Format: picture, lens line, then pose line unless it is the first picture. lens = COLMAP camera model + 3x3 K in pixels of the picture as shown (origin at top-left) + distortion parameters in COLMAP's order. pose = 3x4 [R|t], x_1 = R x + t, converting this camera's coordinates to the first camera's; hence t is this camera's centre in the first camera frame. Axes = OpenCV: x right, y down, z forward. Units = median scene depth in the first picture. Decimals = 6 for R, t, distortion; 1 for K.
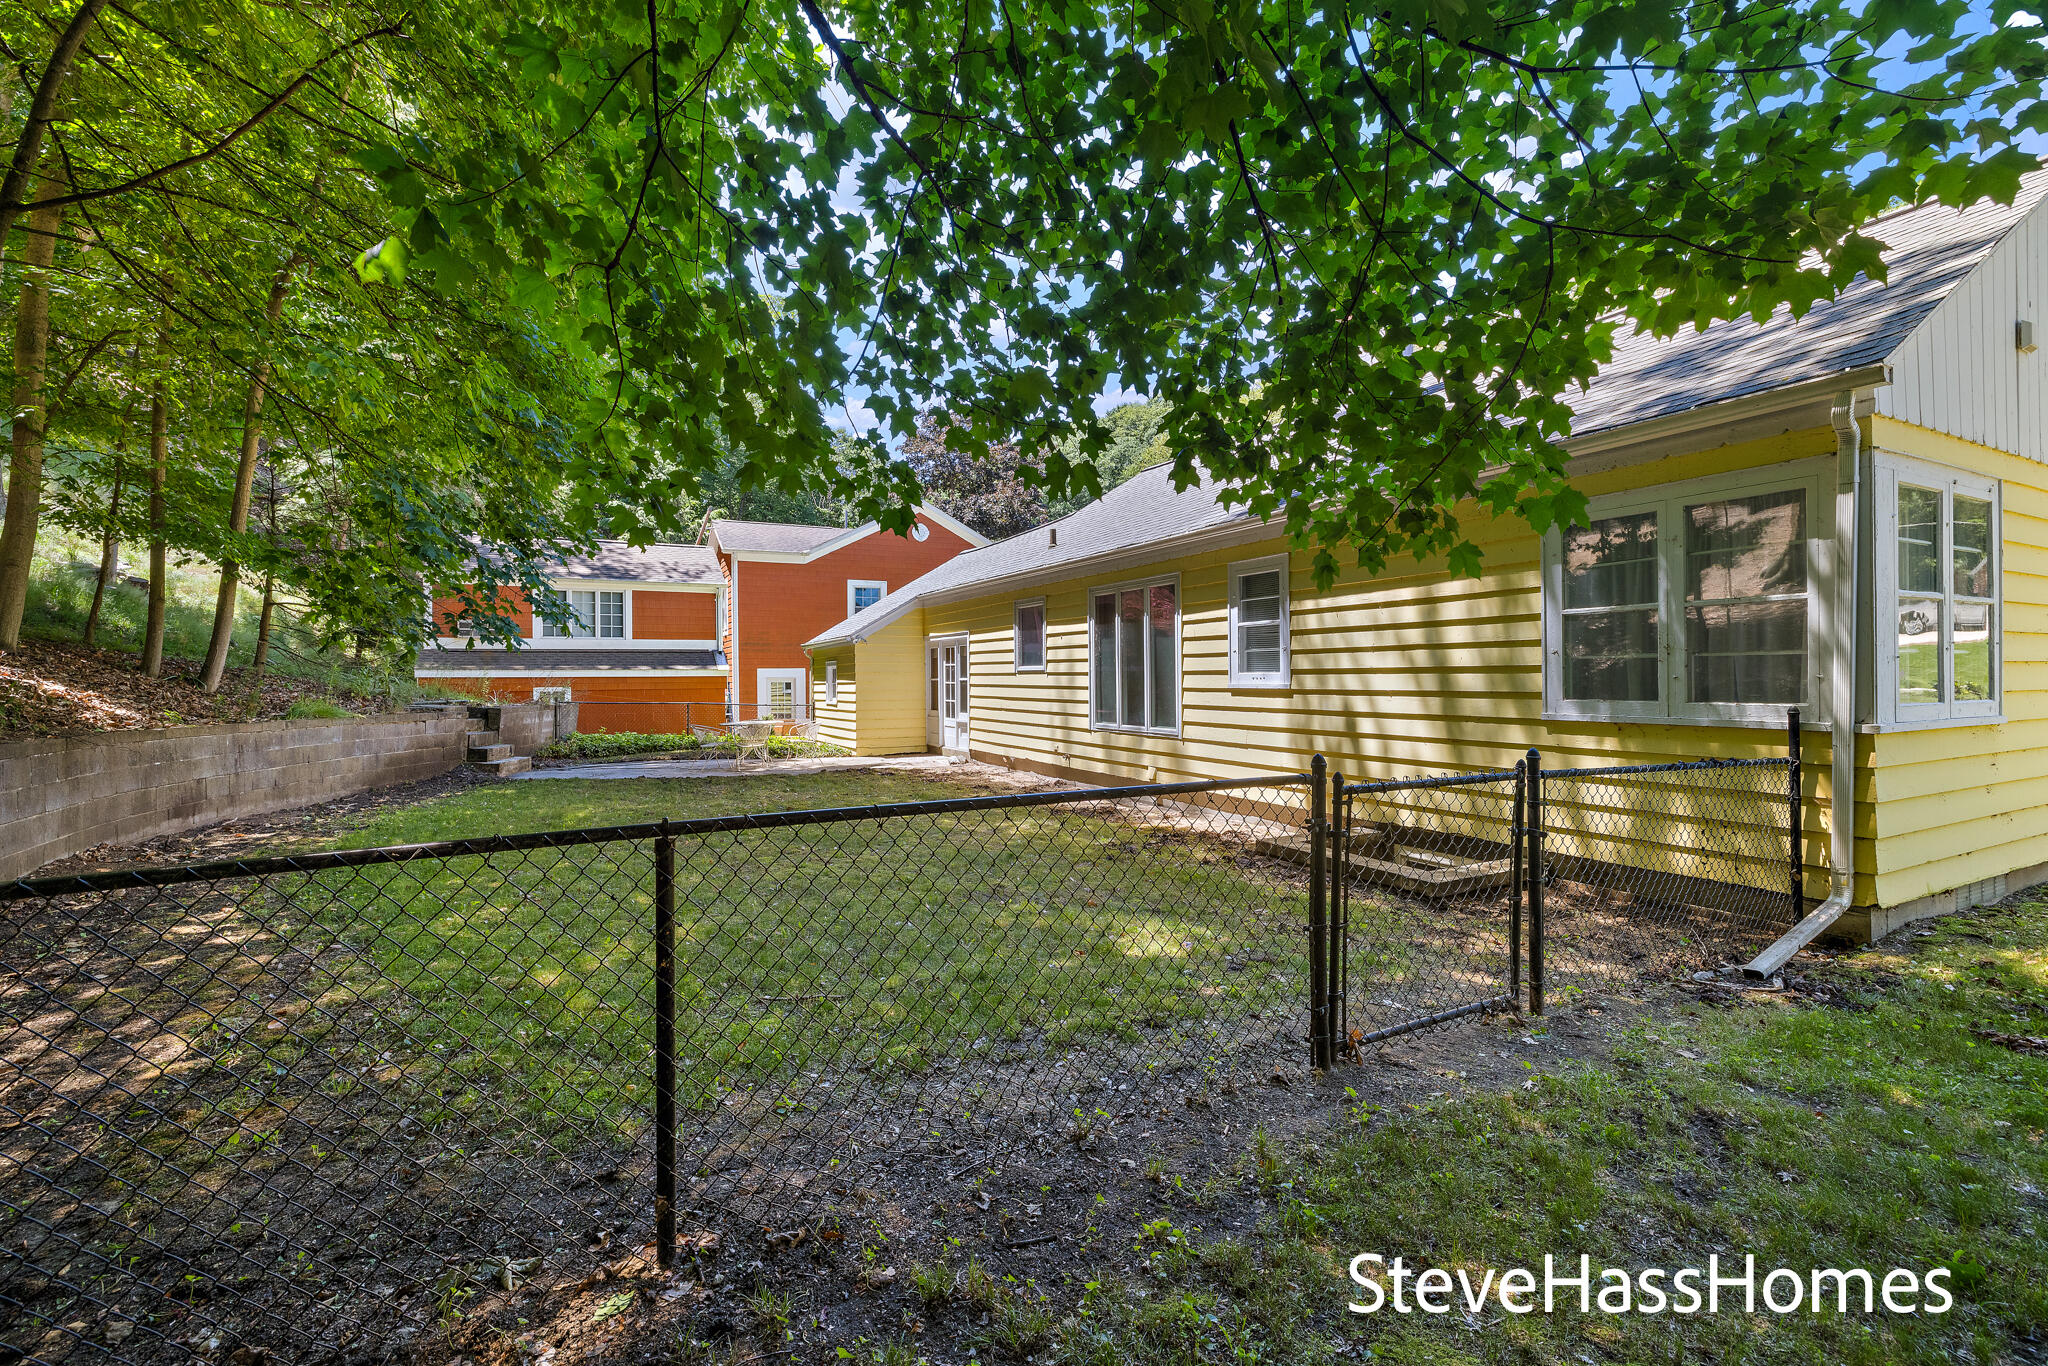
lens RADIAL K [[865.9, 0, 1024.0], [0, 865.9, 683.0], [0, 0, 1]] dist [0.002318, 0.000600]
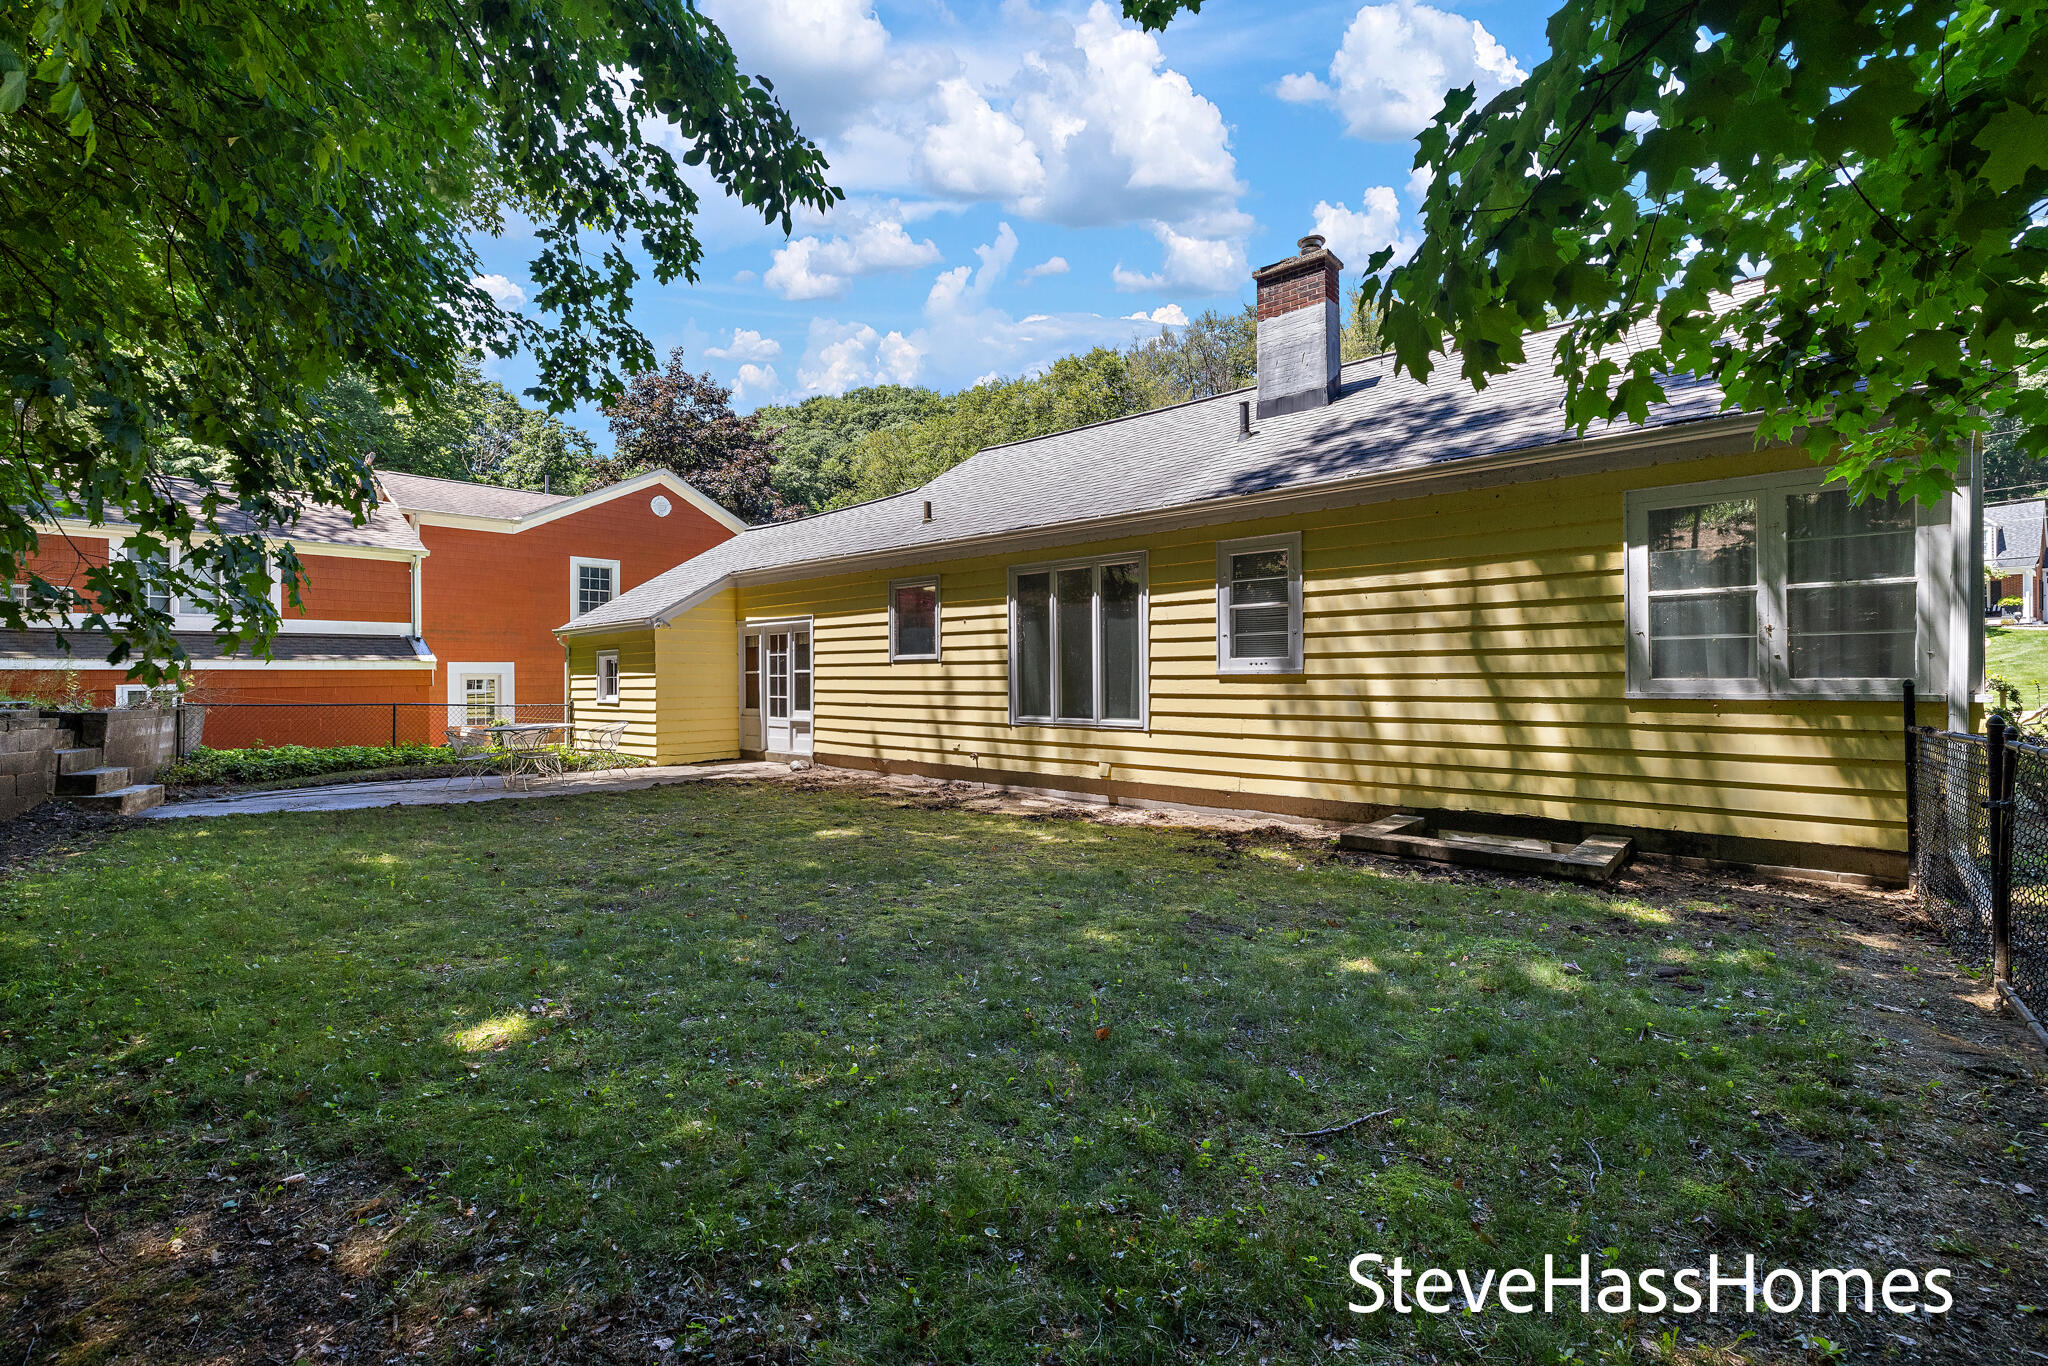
lens RADIAL K [[865.9, 0, 1024.0], [0, 865.9, 683.0], [0, 0, 1]] dist [0.002318, 0.000600]
pose [[0.933724, -0.003229, 0.357979, -0.195660], [0.003714, 0.999993, -0.000668, 0.009846], [-0.357974, 0.001953, 0.933730, 0.134907]]
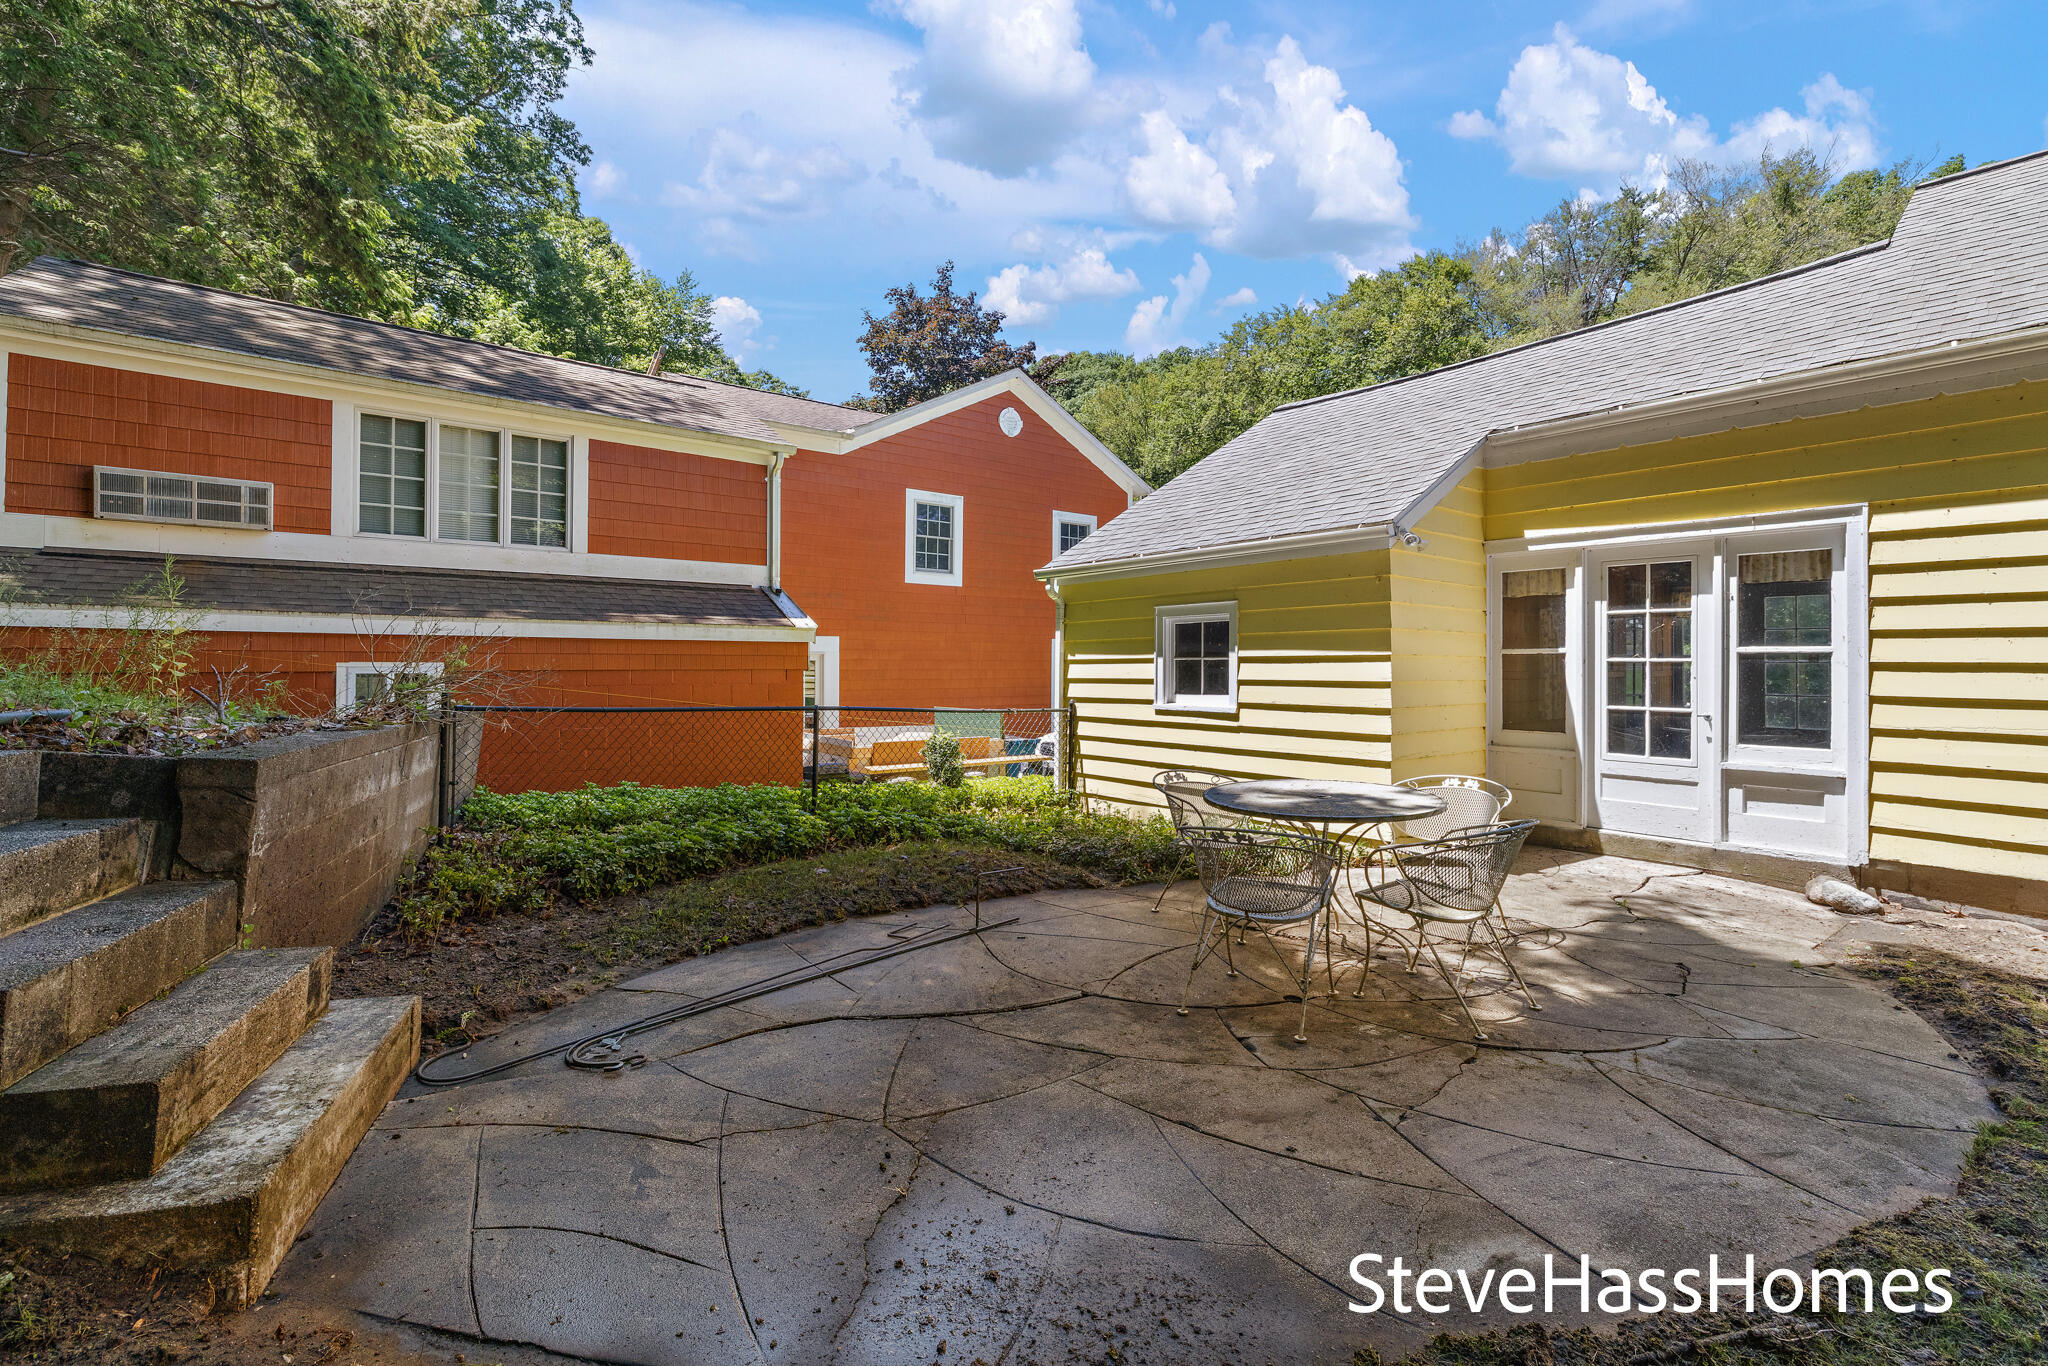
lens RADIAL K [[865.9, 0, 1024.0], [0, 865.9, 683.0], [0, 0, 1]] dist [0.002318, 0.000600]
pose [[0.980069, 0.005473, 0.198580, -0.497564], [-0.009131, 0.999805, 0.017507, 0.006663], [-0.198446, -0.018972, 0.979928, 0.818395]]
